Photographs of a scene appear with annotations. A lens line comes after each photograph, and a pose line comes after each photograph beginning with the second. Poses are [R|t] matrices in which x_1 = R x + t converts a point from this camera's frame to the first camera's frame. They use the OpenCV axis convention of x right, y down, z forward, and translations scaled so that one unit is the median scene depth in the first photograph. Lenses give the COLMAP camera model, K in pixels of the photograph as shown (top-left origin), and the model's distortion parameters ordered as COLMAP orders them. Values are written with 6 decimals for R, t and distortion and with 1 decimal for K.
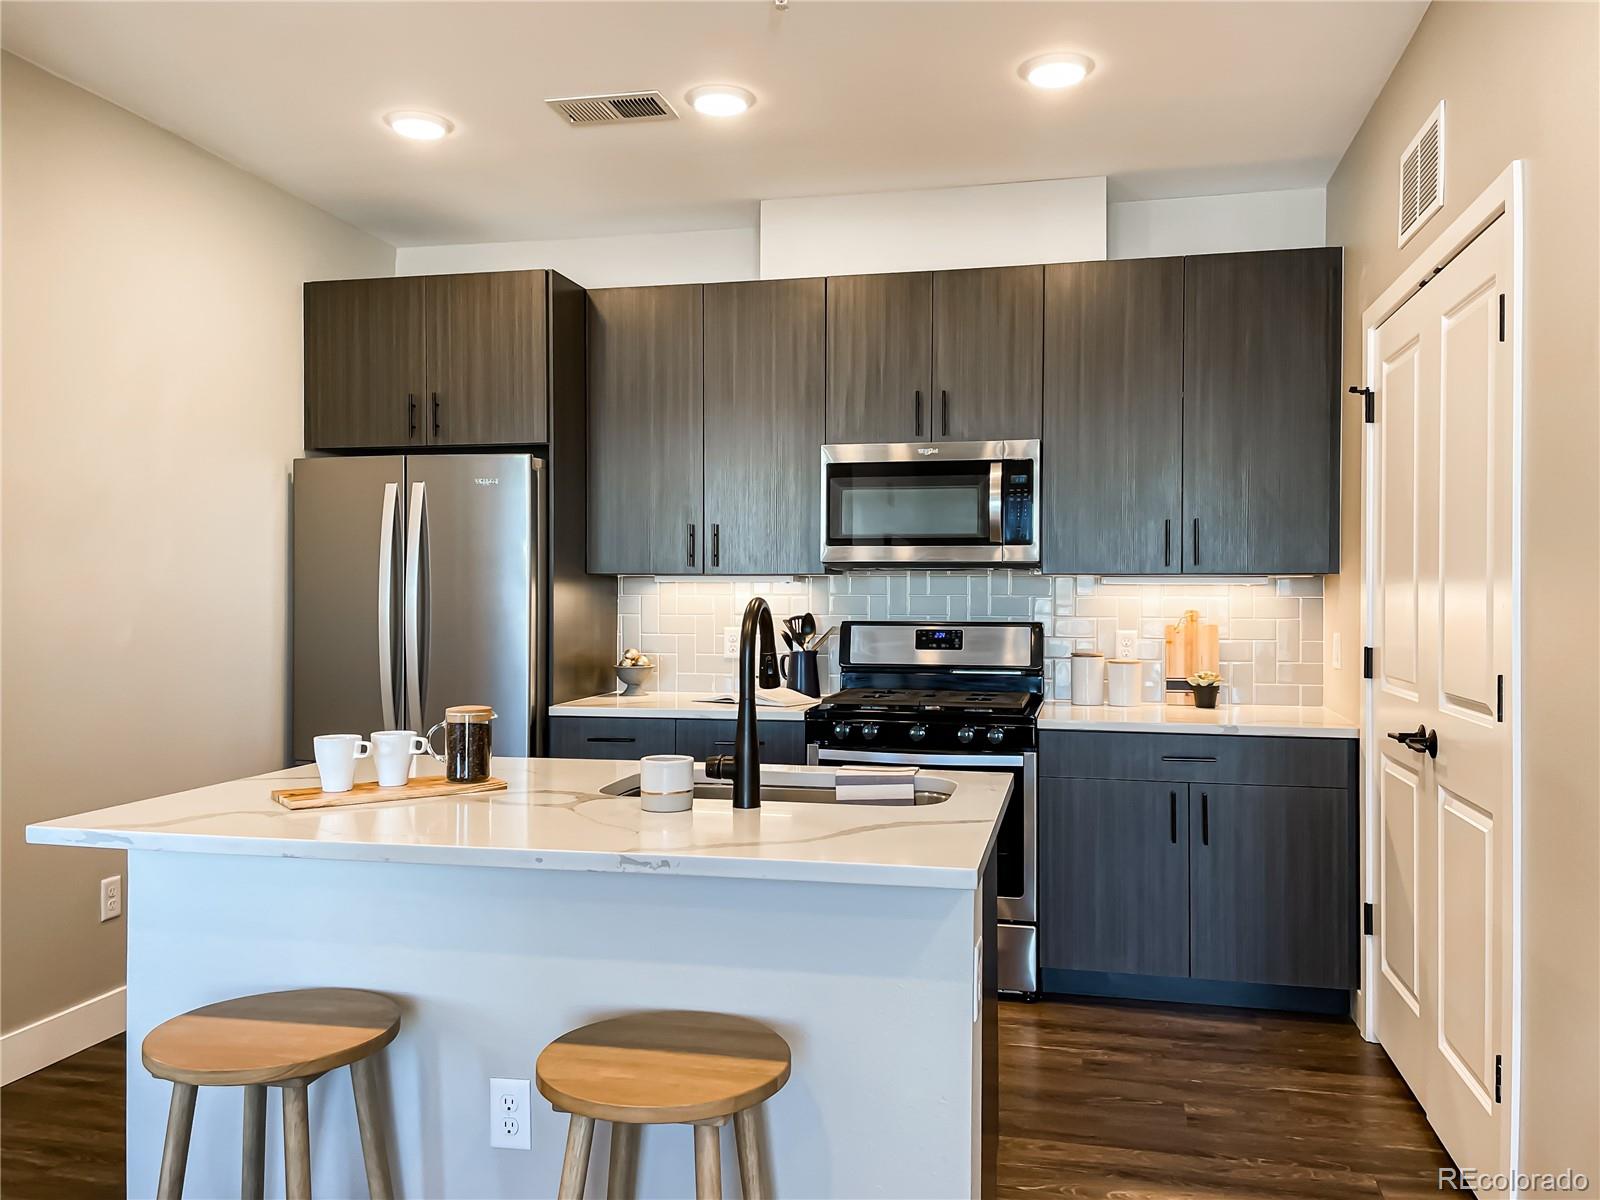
lens RADIAL K [[1232.5, 0, 825.9], [0, 1232.5, 594.9], [0, 0, 1]] dist [0.117894, -0.178162]
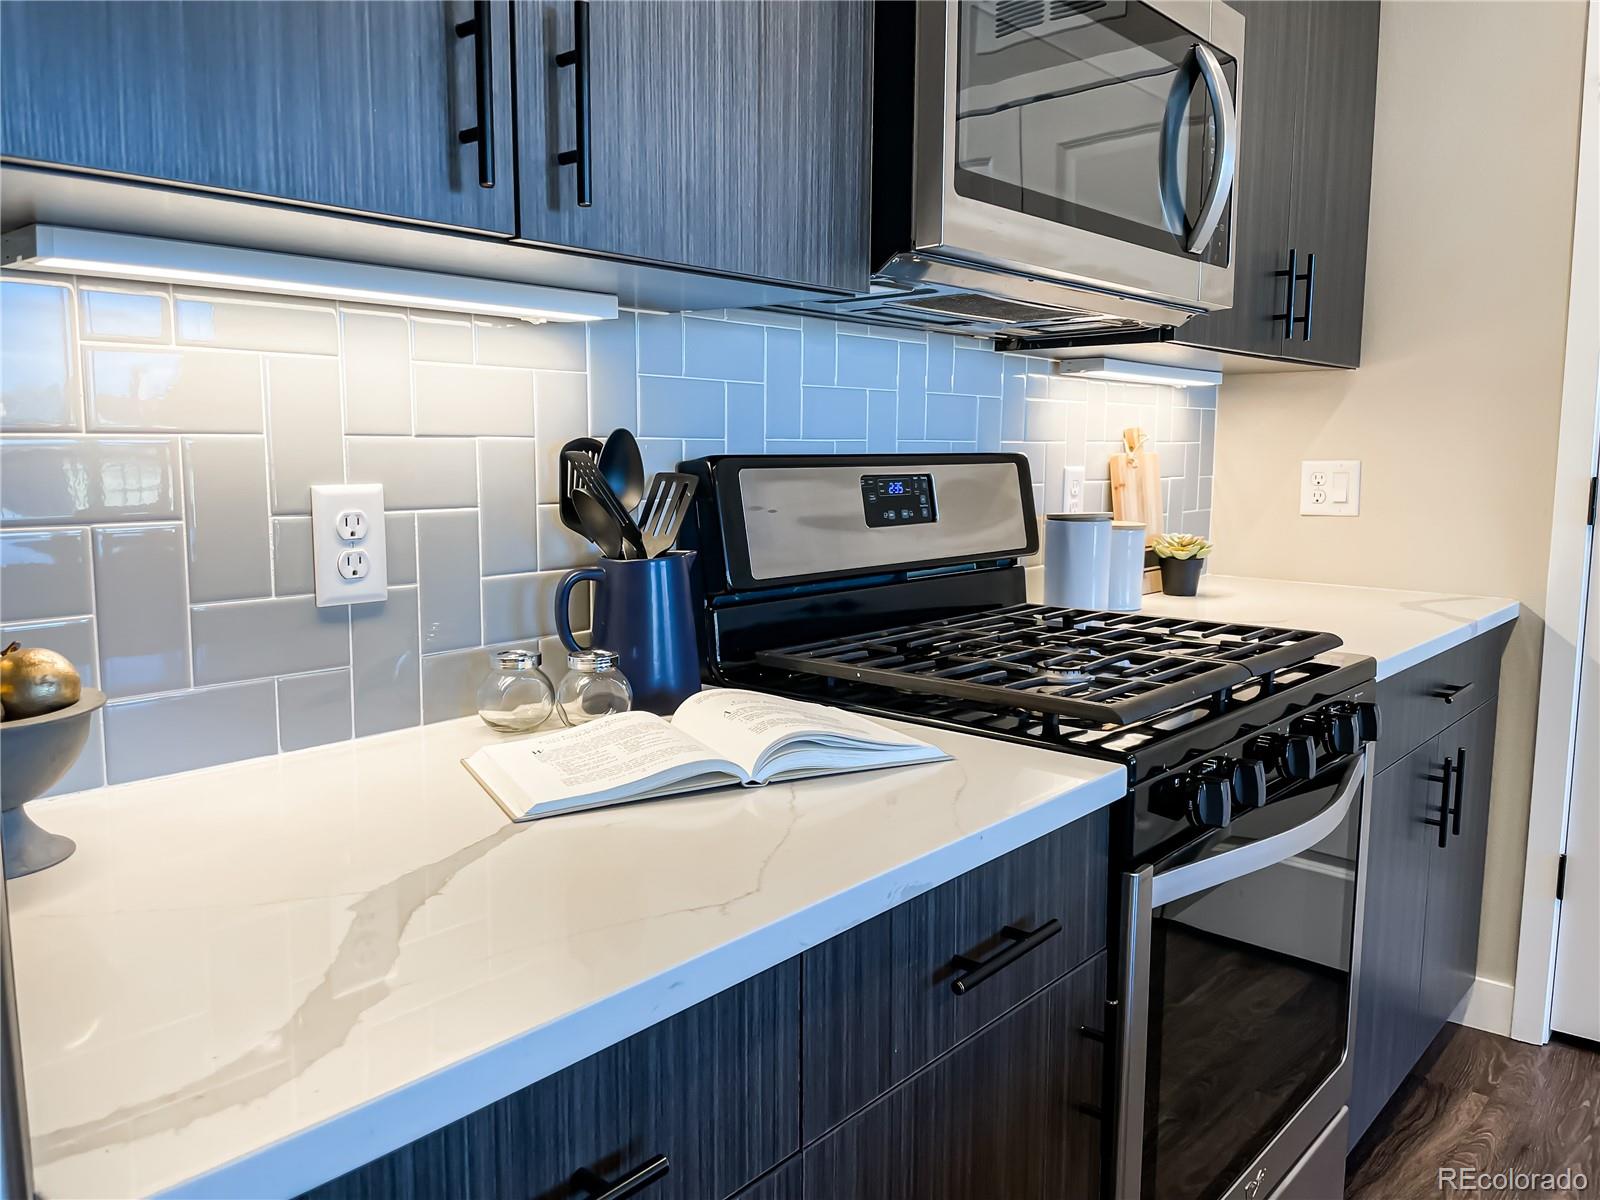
lens RADIAL K [[1232.5, 0, 825.9], [0, 1232.5, 594.9], [0, 0, 1]] dist [0.117894, -0.178162]
pose [[0.463862, -0.110546, 0.878983, -0.293808], [-0.005803, 0.991784, 0.127795, 0.017423], [-0.885888, -0.064380, 0.459410, 0.908608]]
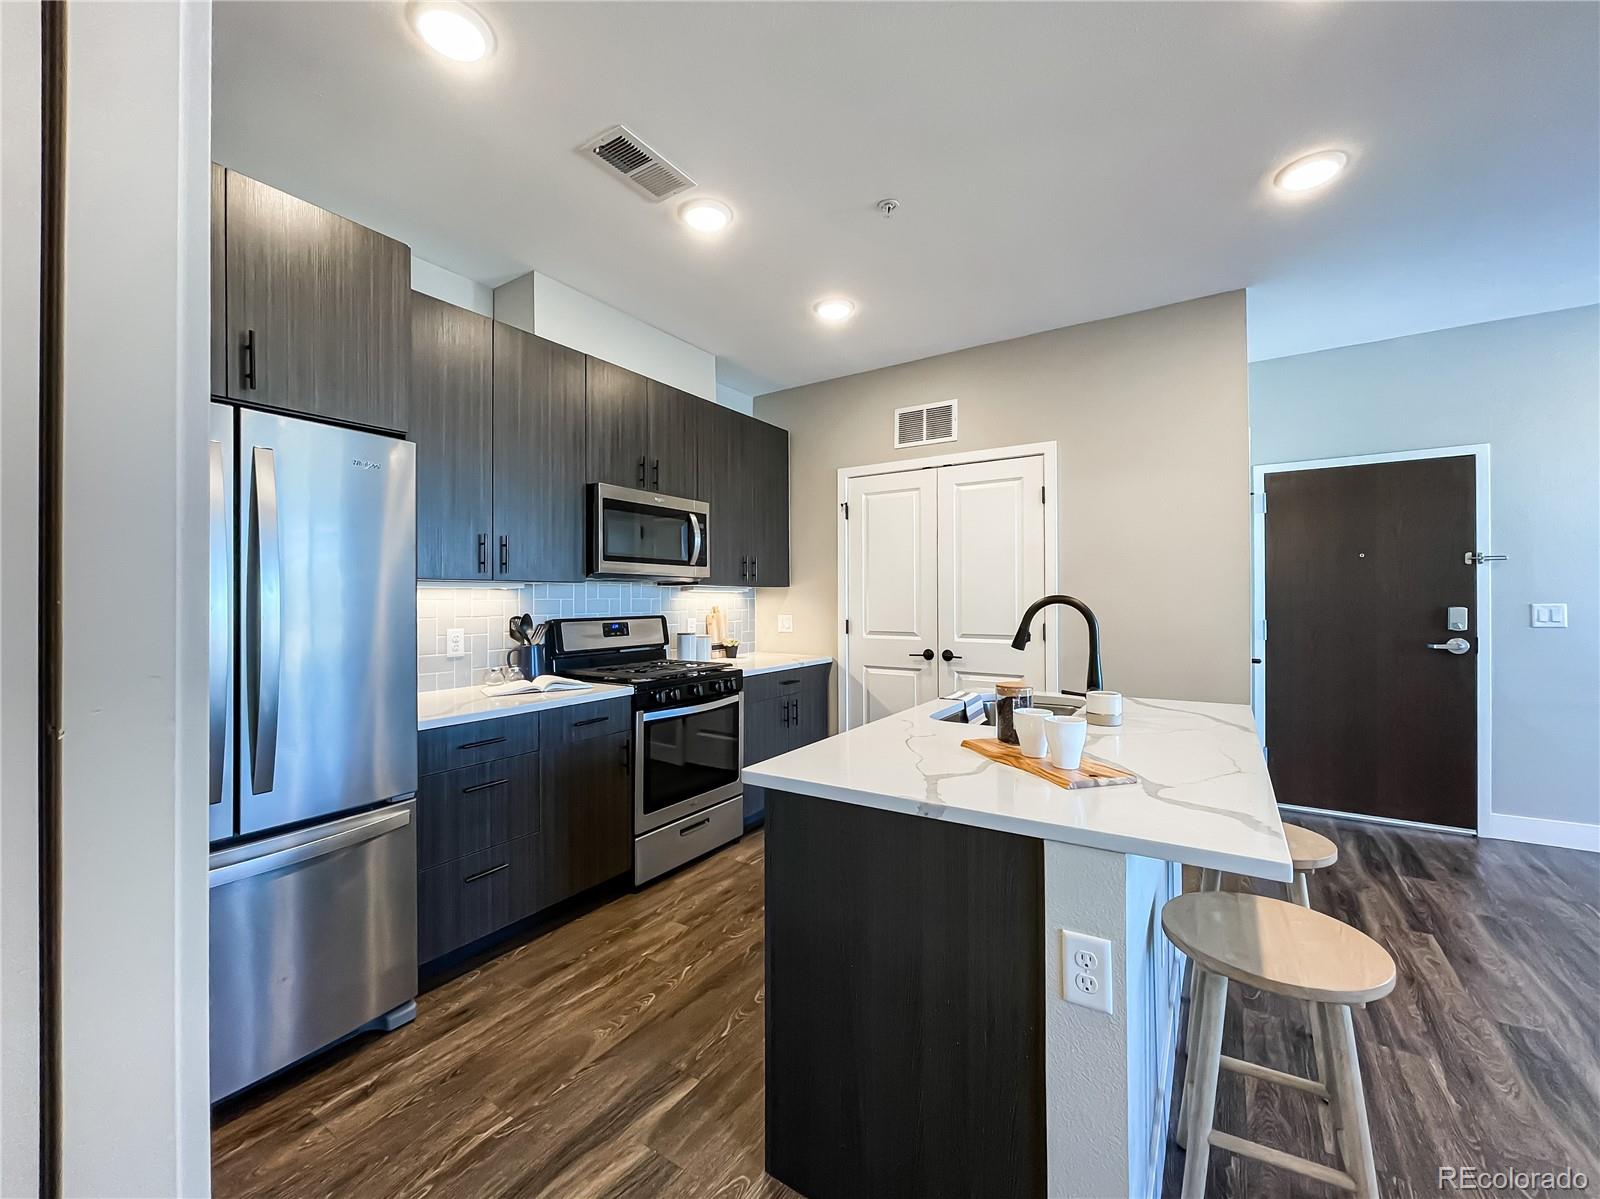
lens RADIAL K [[650.0, 0, 802.5], [0, 650.0, 595.3], [0, 0, 1]] dist [0.000864, -0.000055]
pose [[0.351167, -0.001863, 0.936311, -0.583481], [0.010476, 0.999943, -0.001939, 0.000197], [-0.936254, 0.010490, 0.351166, 0.577979]]
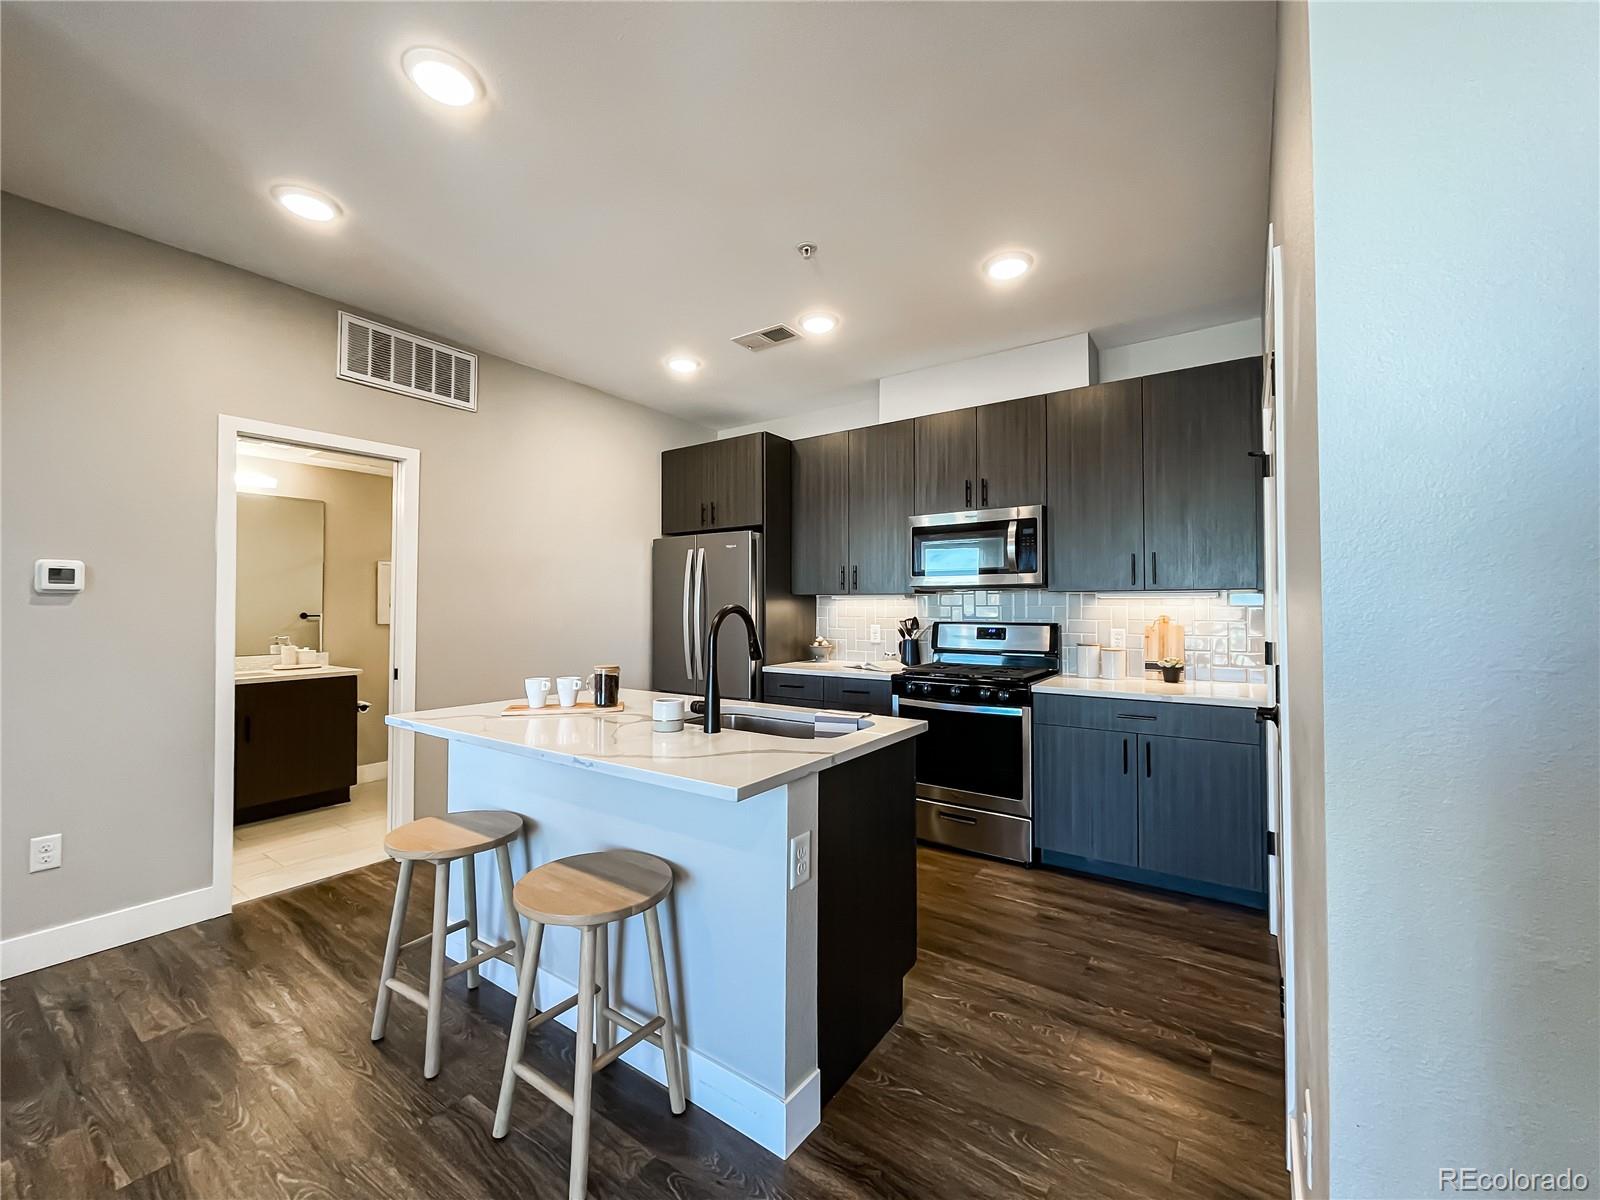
lens RADIAL K [[650.0, 0, 802.5], [0, 650.0, 595.8], [0, 0, 1]] dist [0.000864, -0.000055]
pose [[0.924791, -0.009961, -0.380344, 0.202659], [0.001784, 0.999760, -0.021845, 0.005556], [0.380470, 0.019524, 0.924587, 0.134265]]
